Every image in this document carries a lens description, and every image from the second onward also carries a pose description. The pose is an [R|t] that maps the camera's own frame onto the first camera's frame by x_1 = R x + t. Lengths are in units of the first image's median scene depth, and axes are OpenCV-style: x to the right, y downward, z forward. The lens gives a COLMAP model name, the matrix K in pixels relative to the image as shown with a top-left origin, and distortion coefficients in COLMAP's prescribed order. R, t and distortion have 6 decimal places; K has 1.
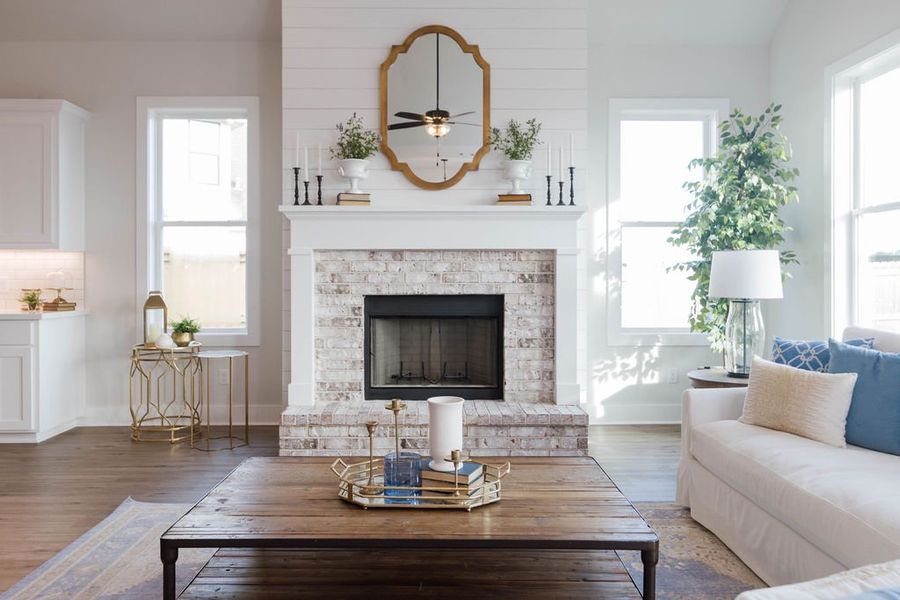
lens RADIAL K [[690.5, 0, 437.3], [0, 690.5, 285.1], [0, 0, 1]] dist [-0.001853, -0.001559]
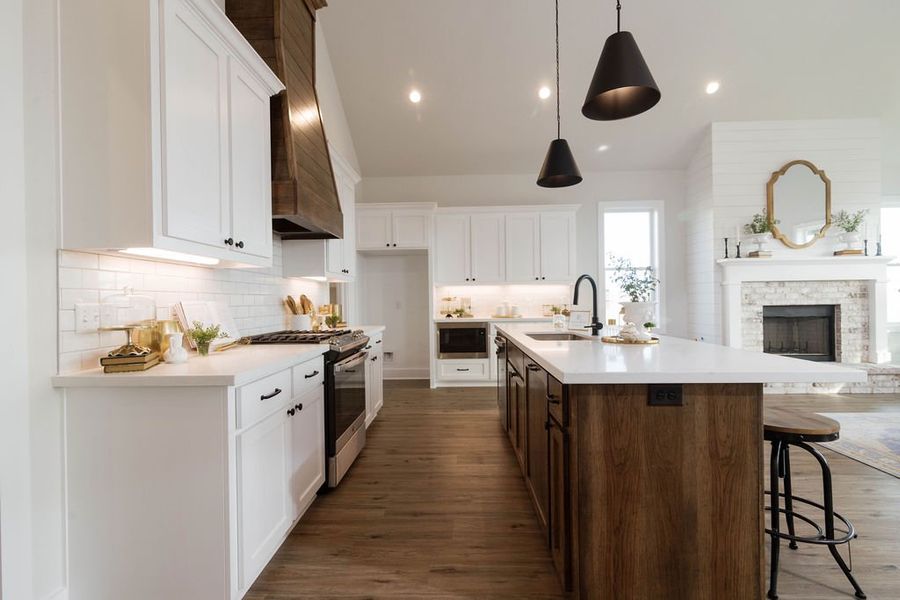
lens RADIAL K [[399.4, 0, 448.6], [0, 399.4, 302.3], [0, 0, 1]] dist [0.000783, -0.000032]
pose [[0.999248, -0.012685, -0.036627, -0.914075], [0.012457, 0.999902, -0.006455, 0.001924], [0.036705, 0.005994, 0.999308, -0.109133]]
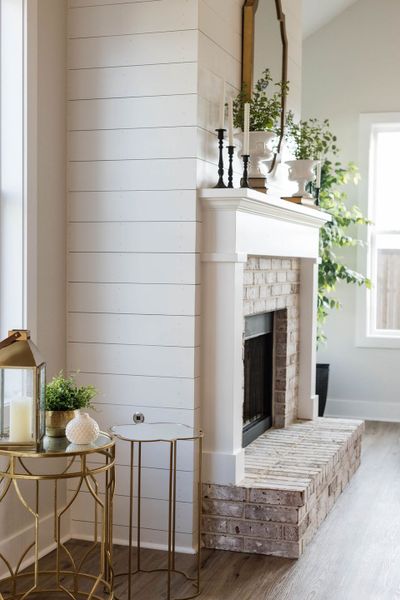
lens RADIAL K [[869.3, 0, 200.0], [0, 869.3, 300.0], [0, 0, 1]] dist [0.006579, -0.003128]
pose [[0.341395, -0.032913, 0.939344, -0.993290], [-0.000906, 0.999375, 0.035345, -0.035769], [-0.939920, -0.012917, 0.341152, 0.721312]]
